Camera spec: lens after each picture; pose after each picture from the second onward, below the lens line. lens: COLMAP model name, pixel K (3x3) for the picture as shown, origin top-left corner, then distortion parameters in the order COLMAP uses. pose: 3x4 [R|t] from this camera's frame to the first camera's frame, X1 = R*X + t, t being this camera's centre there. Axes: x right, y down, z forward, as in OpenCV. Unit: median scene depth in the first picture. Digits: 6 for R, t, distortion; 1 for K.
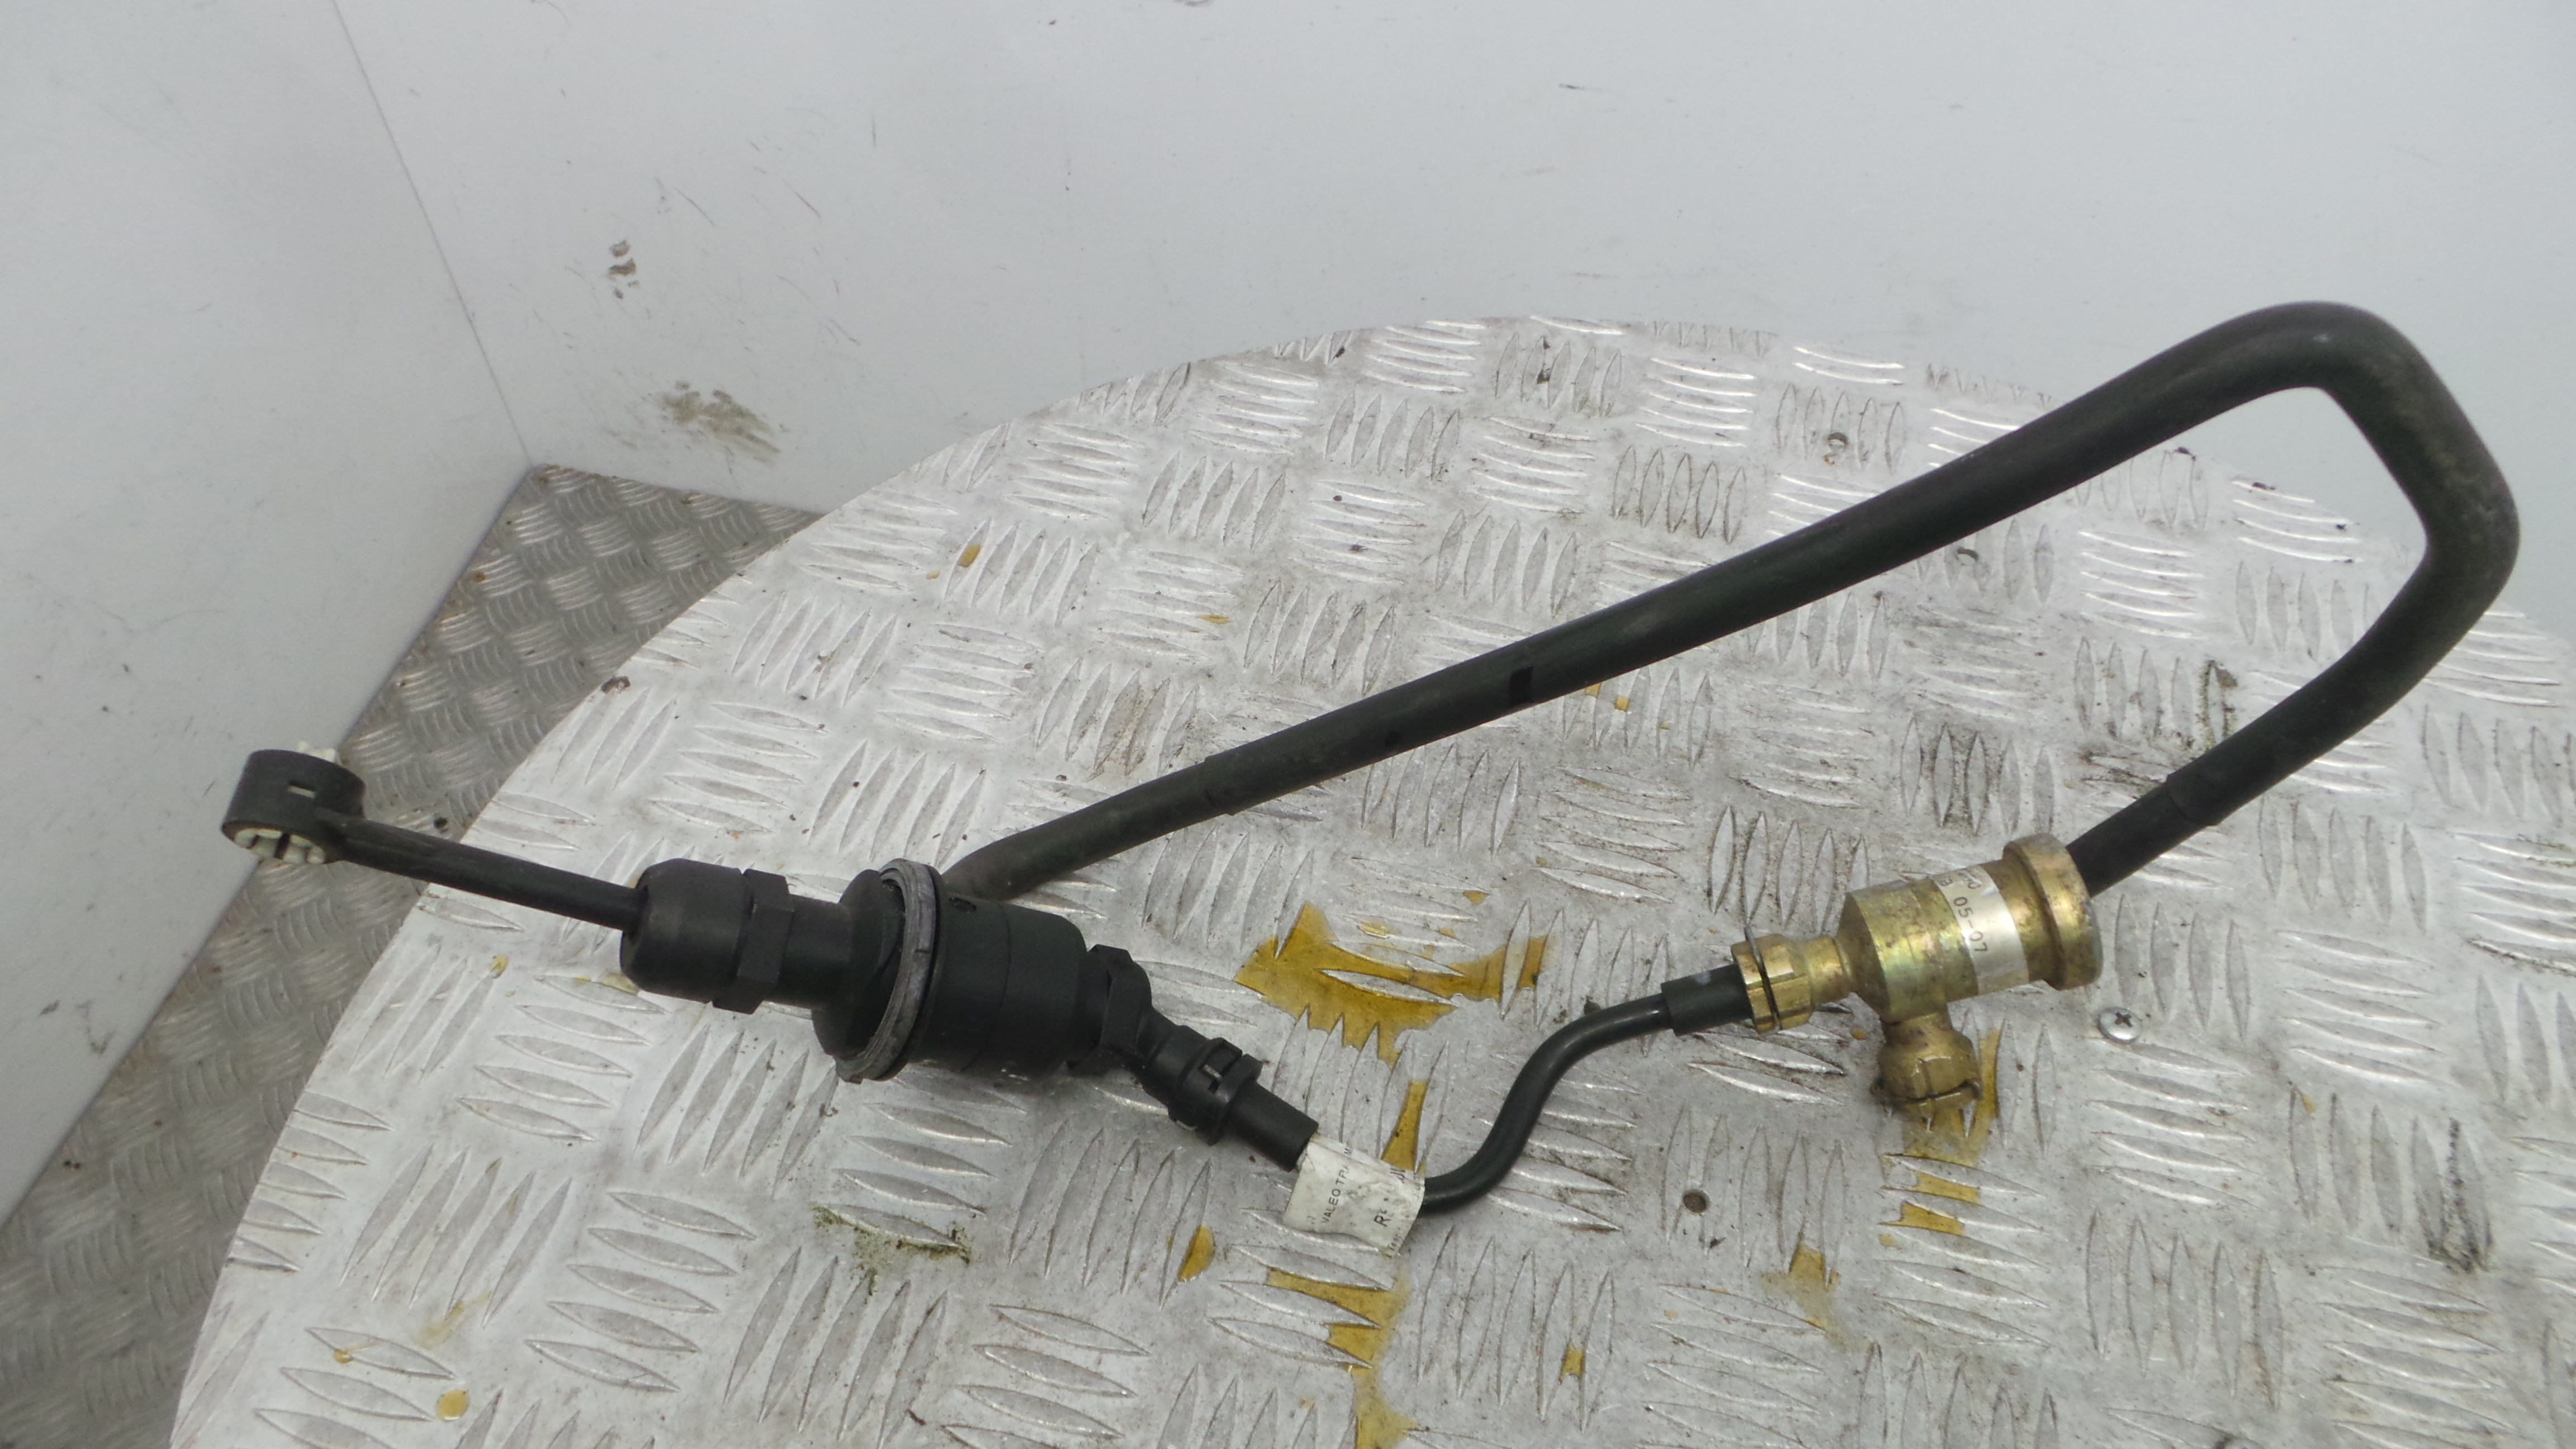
lens RADIAL K [[1787.0, 0, 1285.9], [0, 1787.0, 733.8], [0, 0, 1]] dist [0.006522, 0.006455]
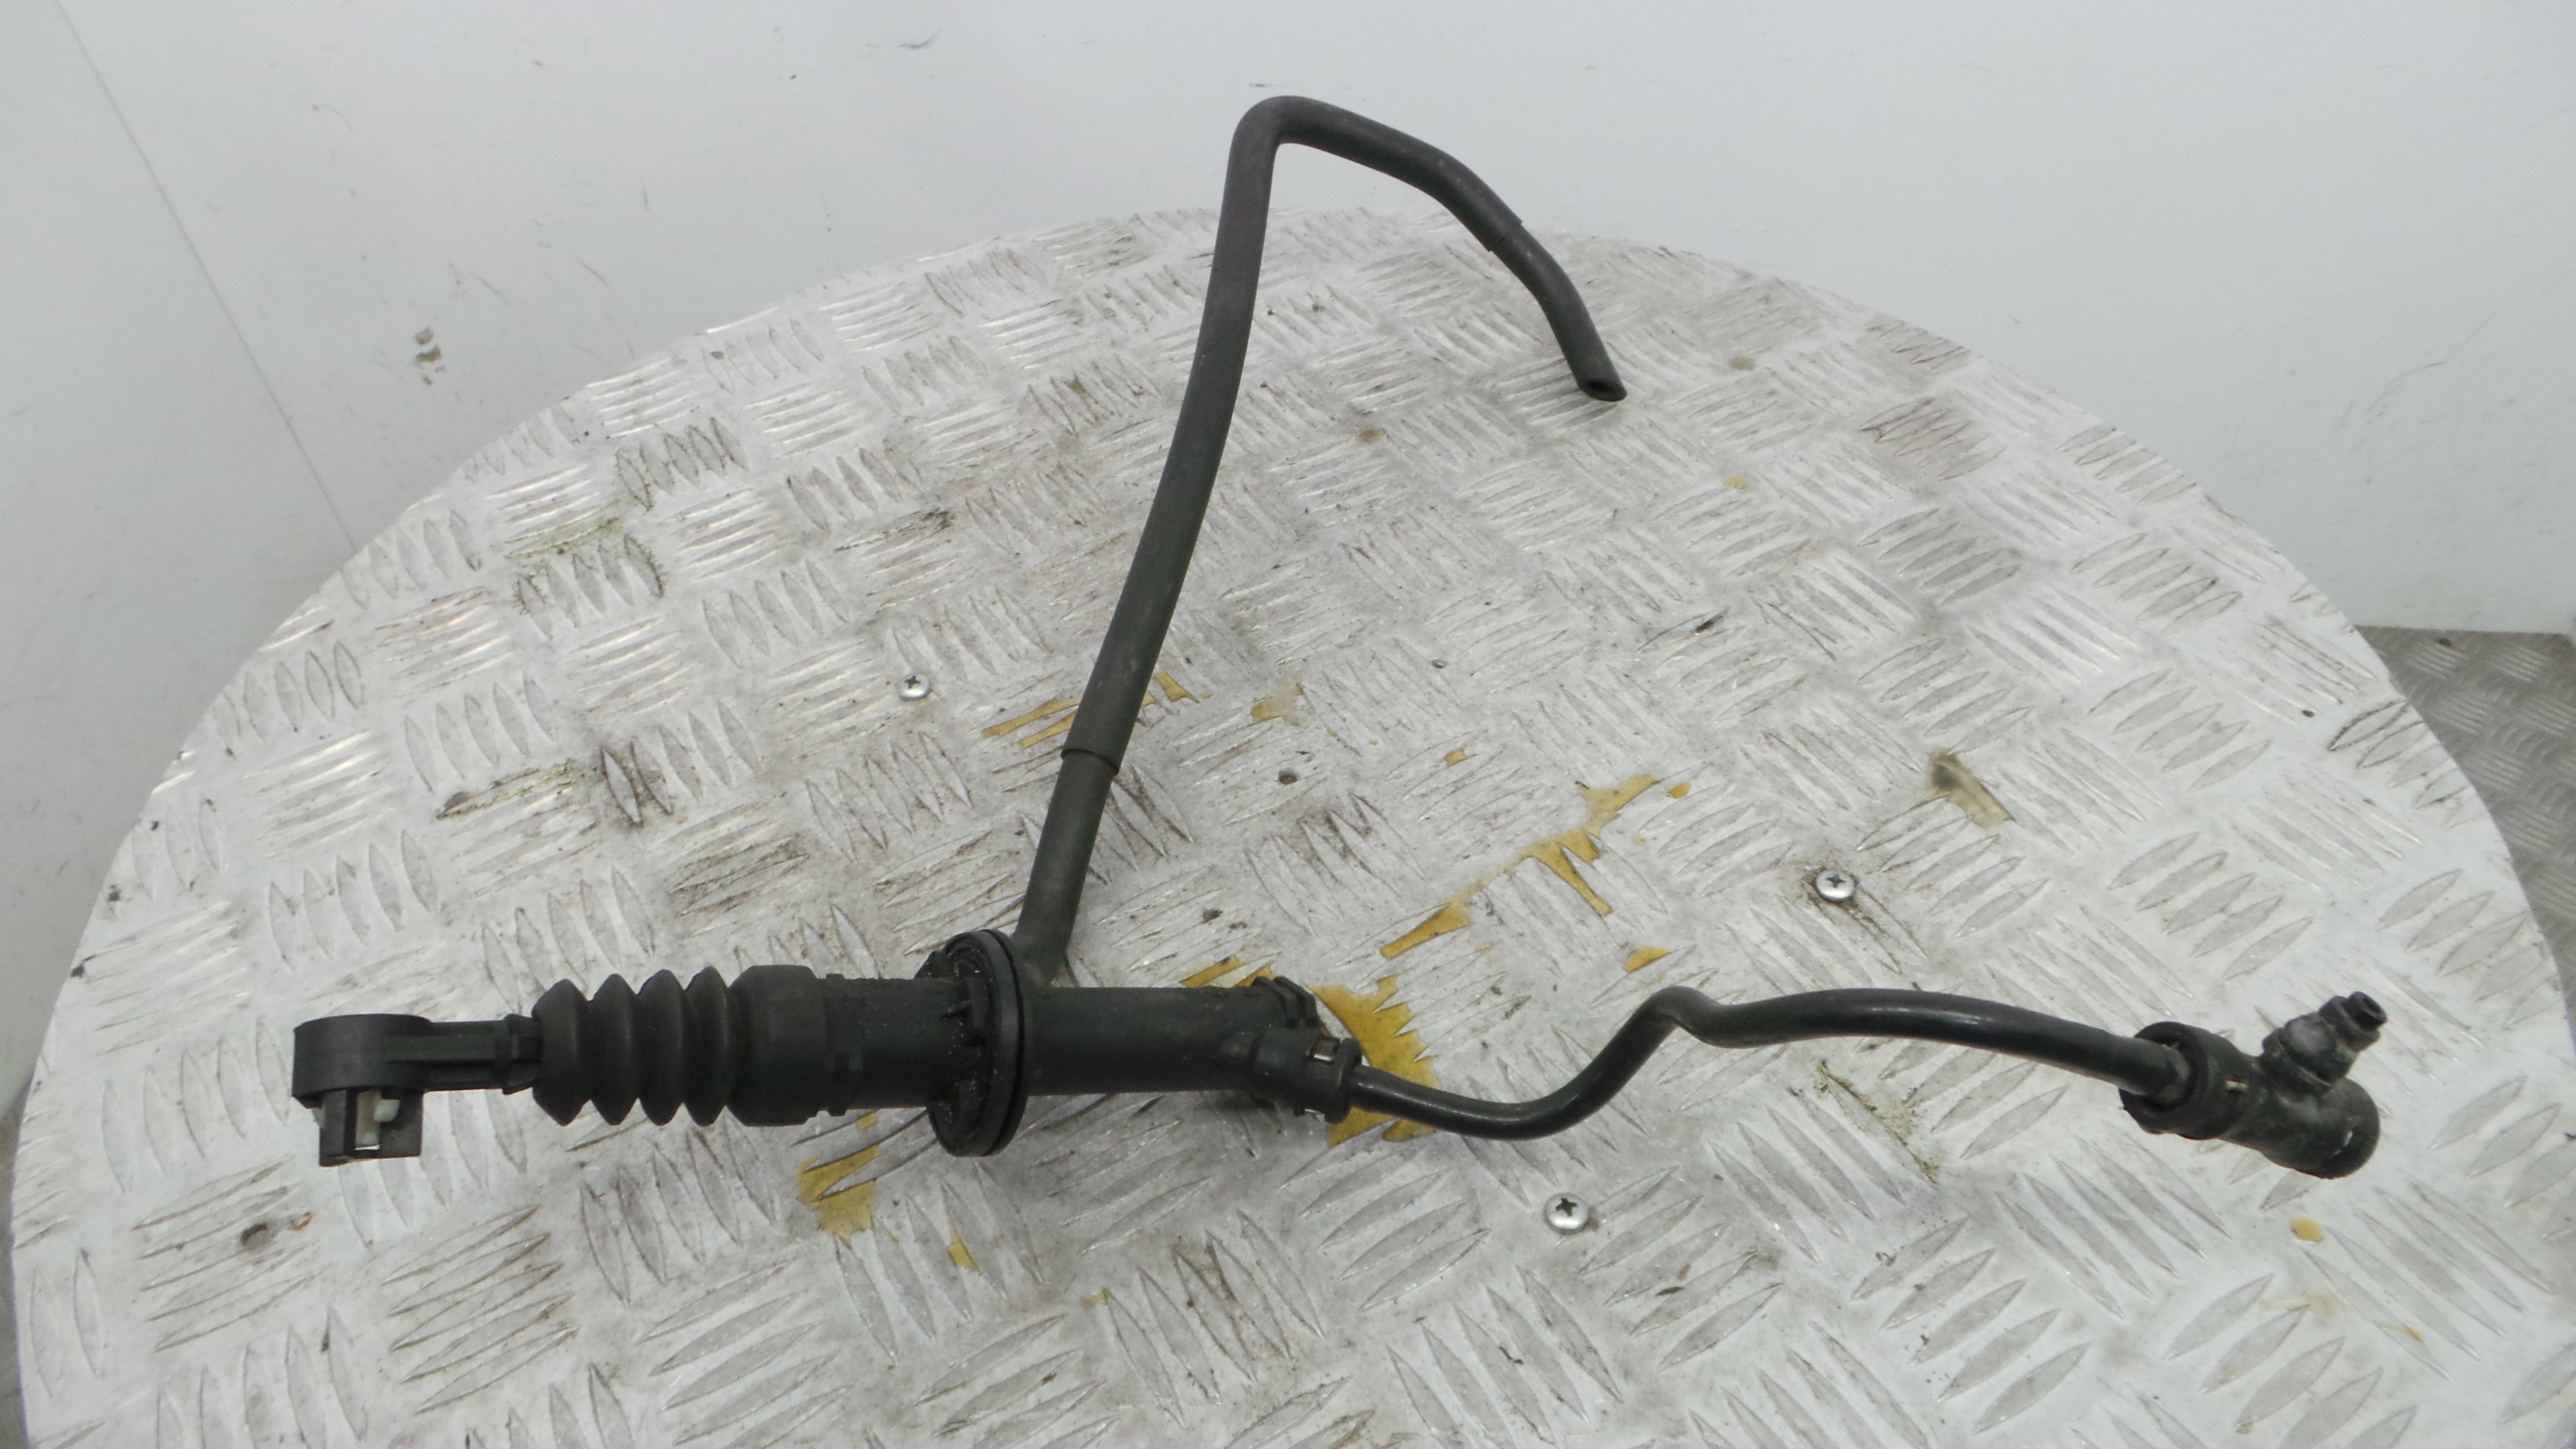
lens RADIAL K [[1787.0, 0, 1285.9], [0, 1787.0, 733.8], [0, 0, 1]] dist [0.006522, 0.006455]
pose [[-0.742662, -0.469822, 0.477200, -0.301394], [0.524020, 0.035973, 0.850946, -0.688036], [-0.416959, 0.882028, 0.219480, 0.593730]]
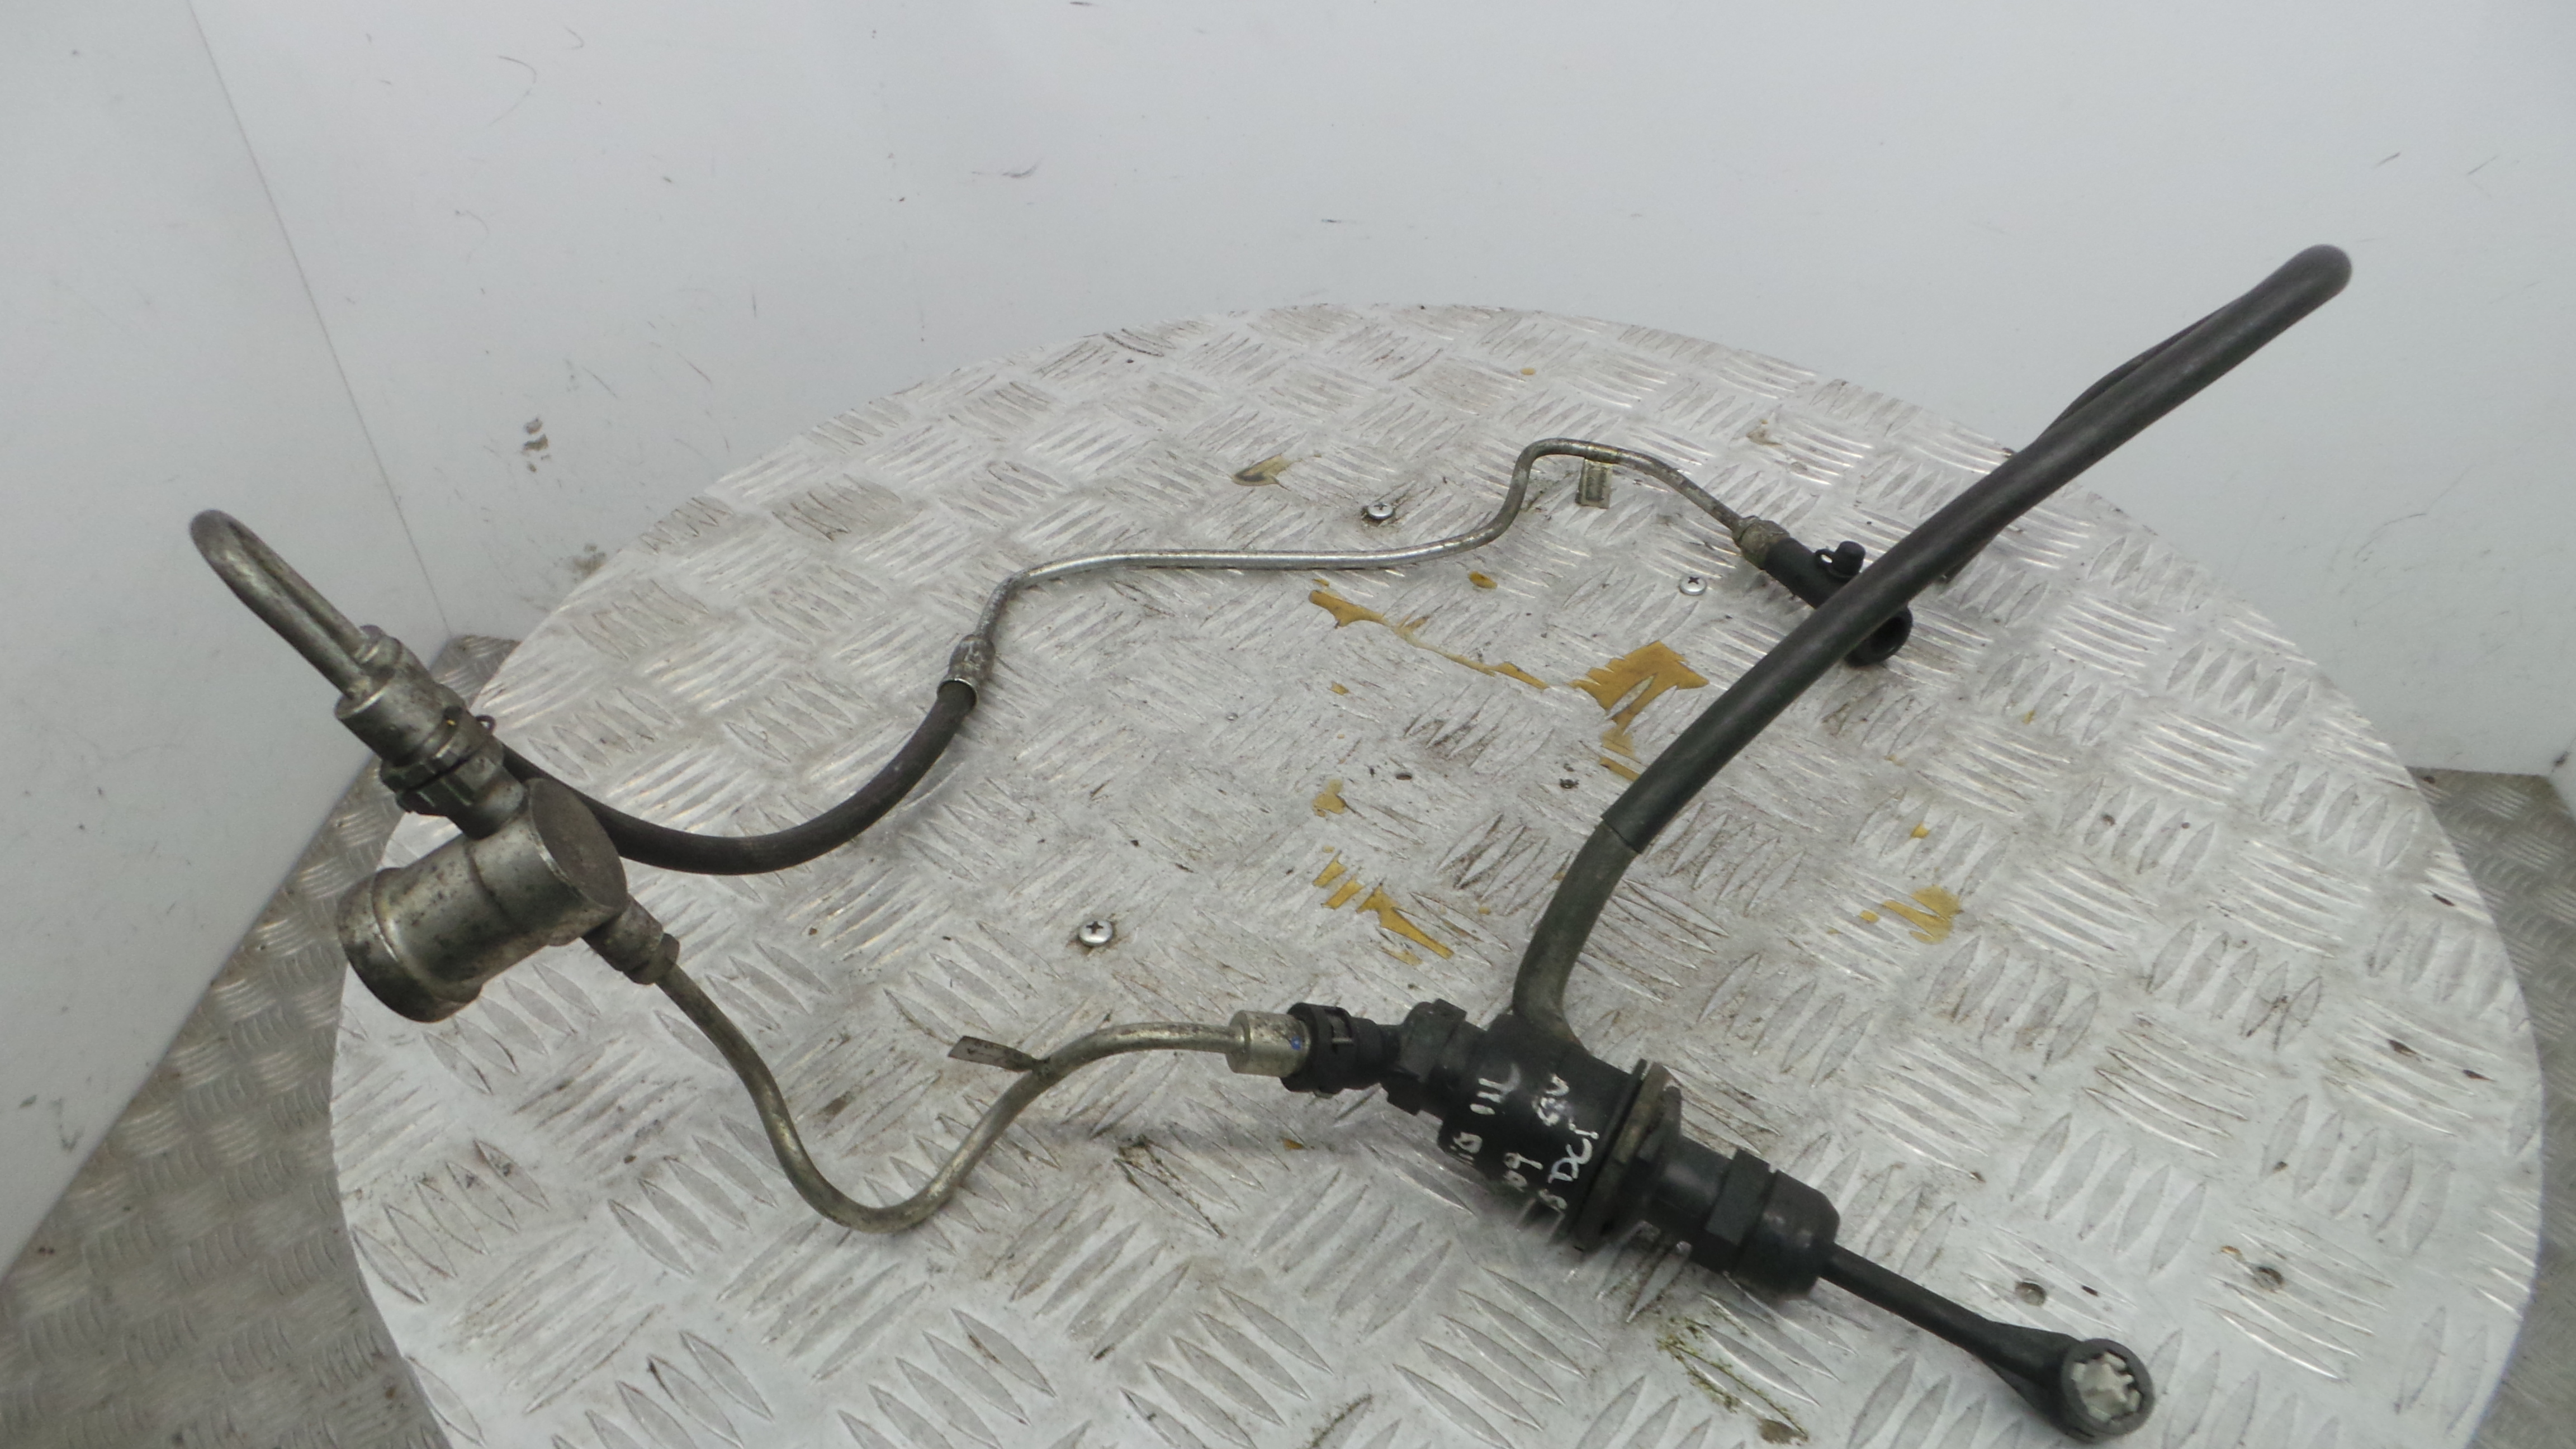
lens RADIAL K [[1787.0, 0, 1285.9], [0, 1787.0, 733.8], [0, 0, 1]] dist [0.006522, 0.006455]
pose [[-0.409977, 0.597887, -0.688803, 1.059584], [-0.692035, 0.288029, 0.661912, -0.545485], [0.594143, 0.748045, 0.295673, 0.416024]]
